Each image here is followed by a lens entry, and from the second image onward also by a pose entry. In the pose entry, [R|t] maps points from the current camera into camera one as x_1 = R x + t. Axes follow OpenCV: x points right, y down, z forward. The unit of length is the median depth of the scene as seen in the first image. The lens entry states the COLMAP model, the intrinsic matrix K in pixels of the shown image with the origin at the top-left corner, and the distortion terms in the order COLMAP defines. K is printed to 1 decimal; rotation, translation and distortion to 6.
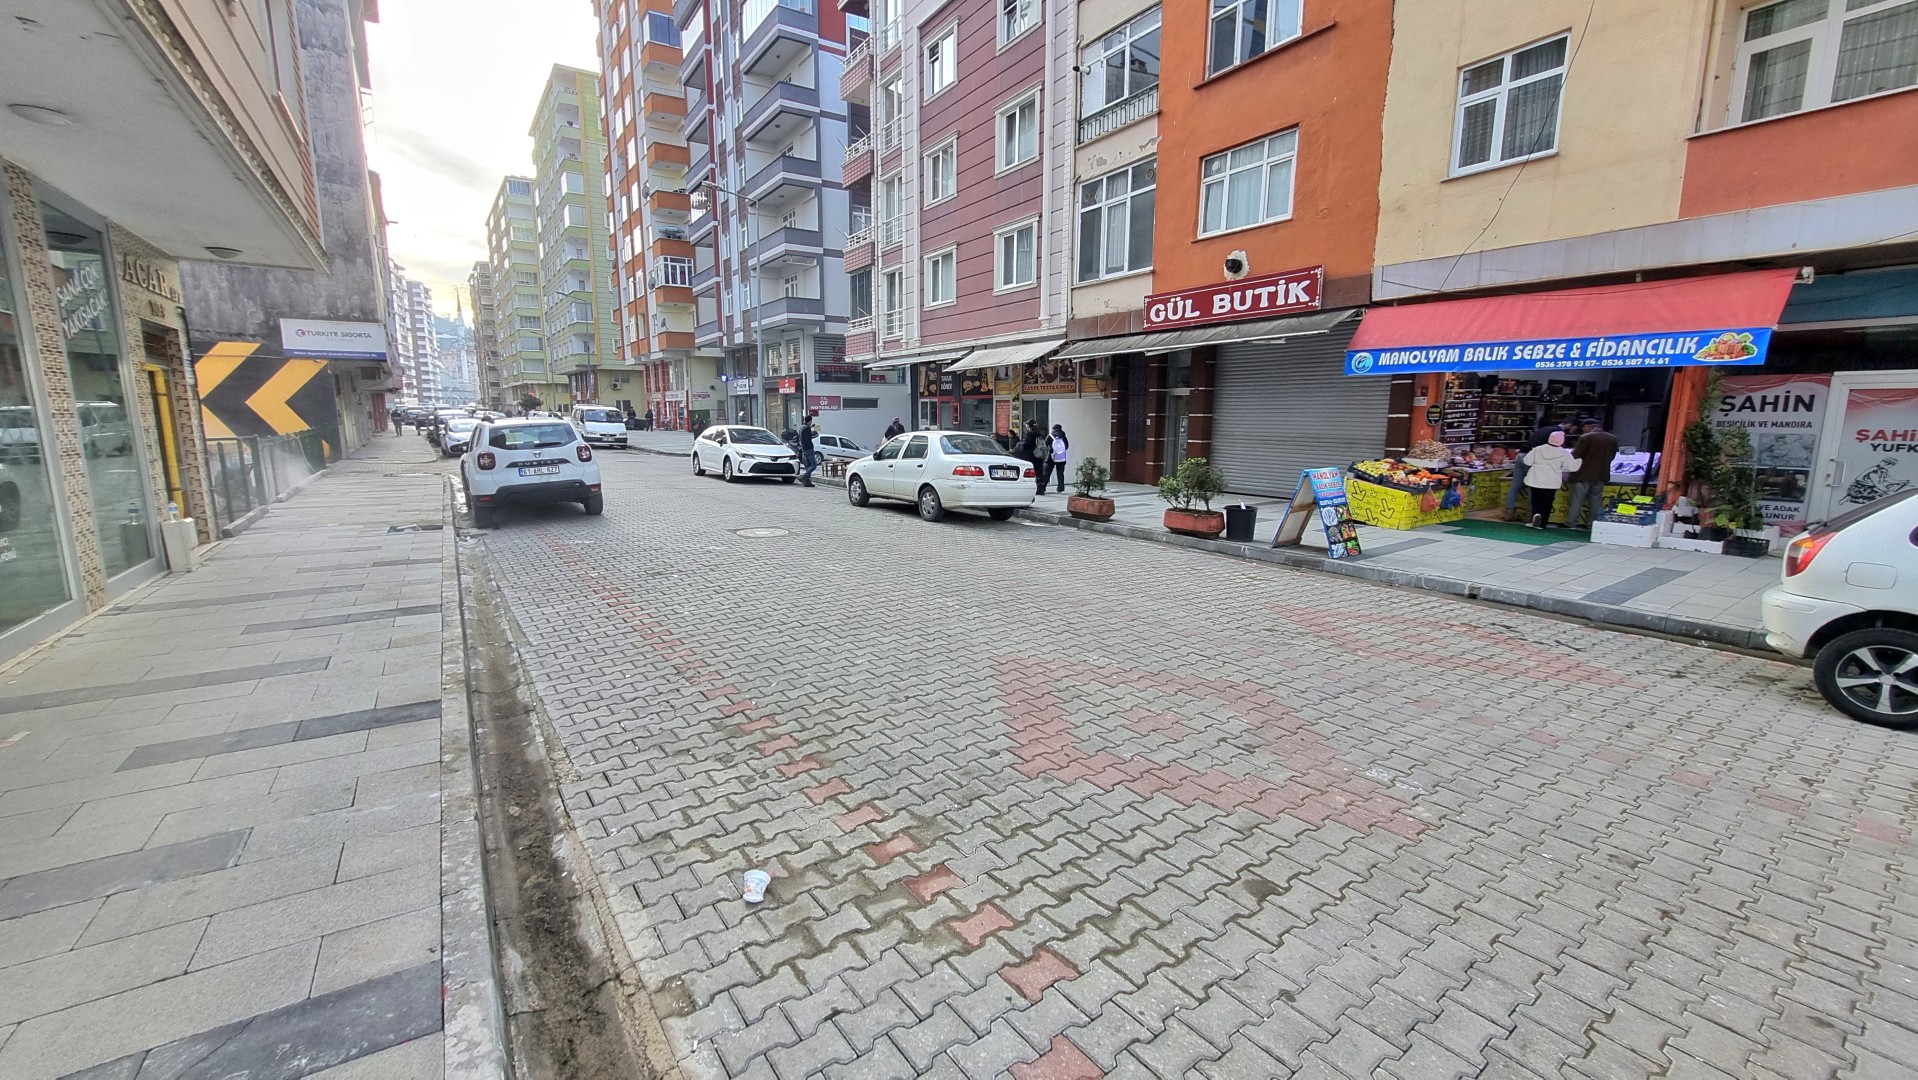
lens RADIAL K [[750.1, 0, 955.1], [0, 750.1, 538.8], [0, 0, 1]] dist [0.001822, -0.000631]
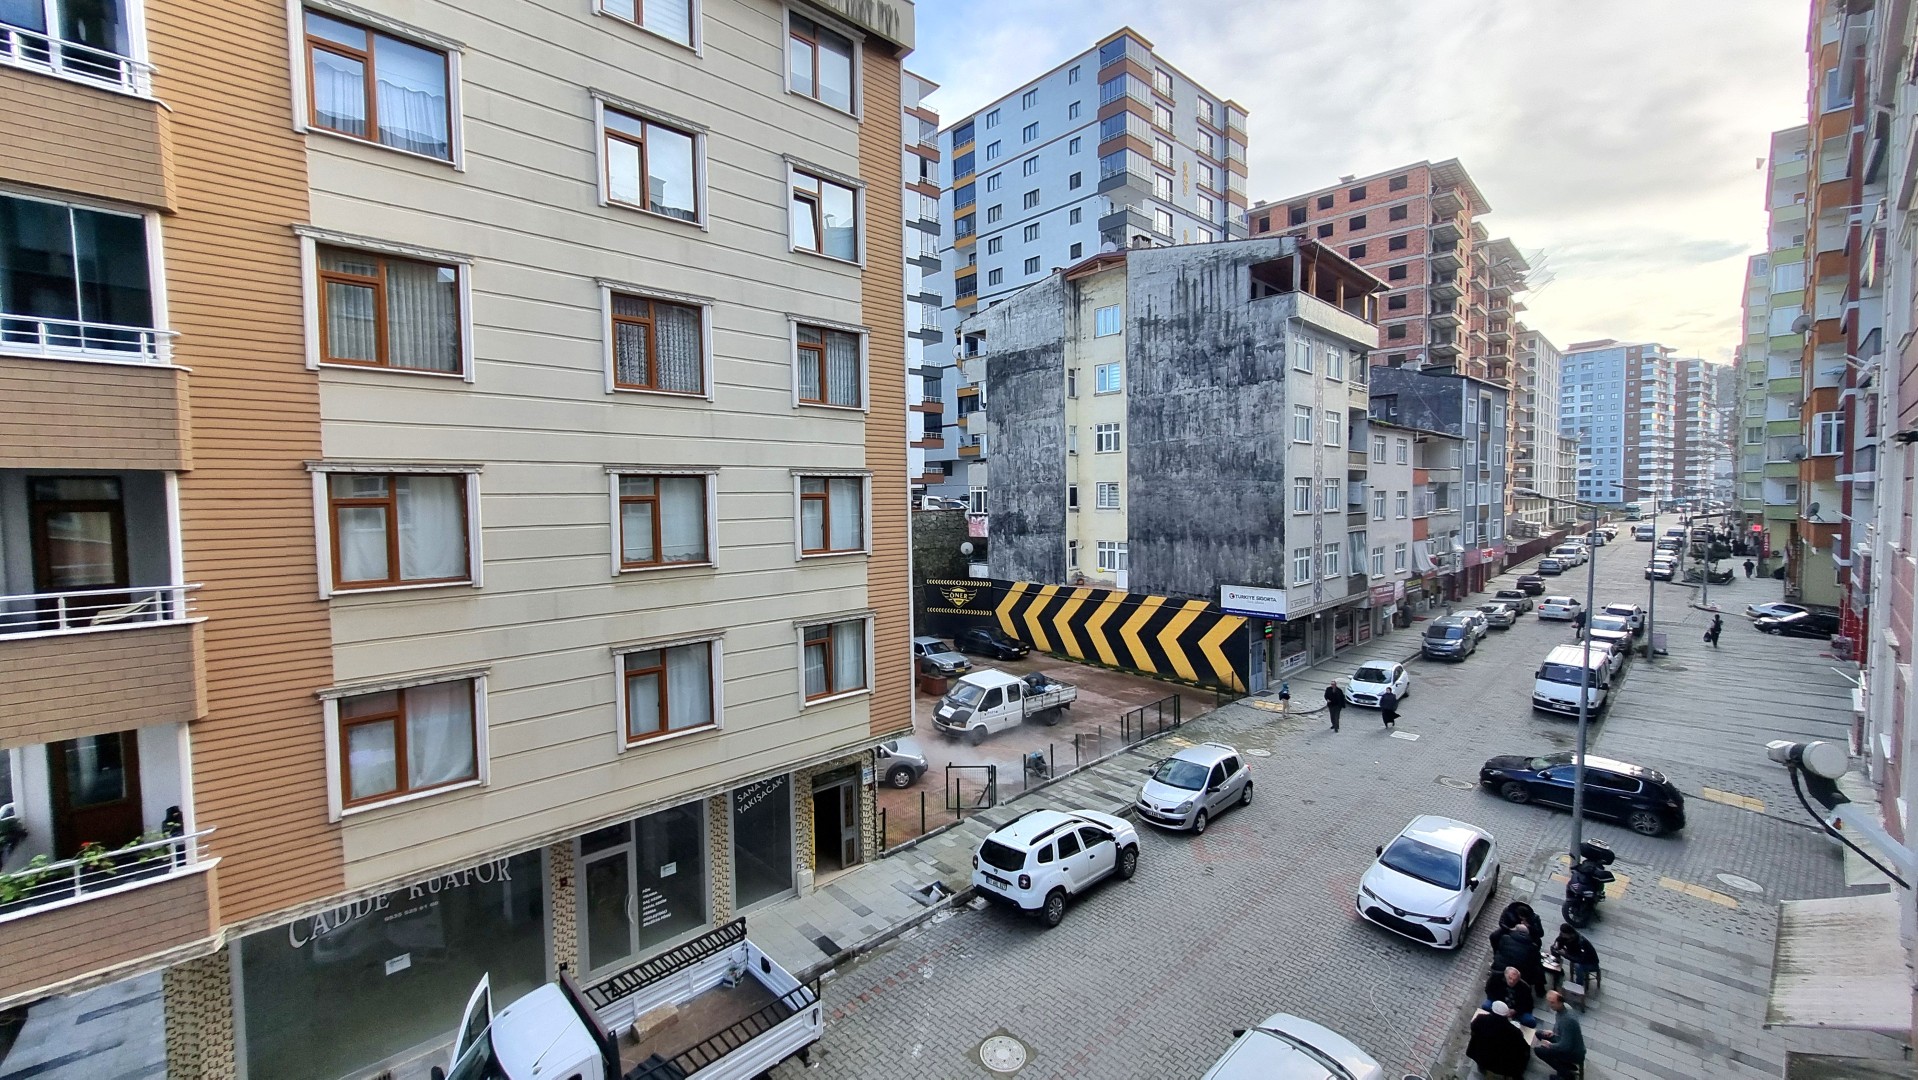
lens RADIAL K [[750.1, 0, 894.4], [0, 750.1, 534.2], [0, 0, 1]] dist [0.001822, -0.000631]
pose [[0.117224, 0.039729, -0.992310, 0.334026], [-0.143747, 0.989356, 0.022630, -0.324670], [0.982647, 0.139989, 0.121688, 0.258128]]
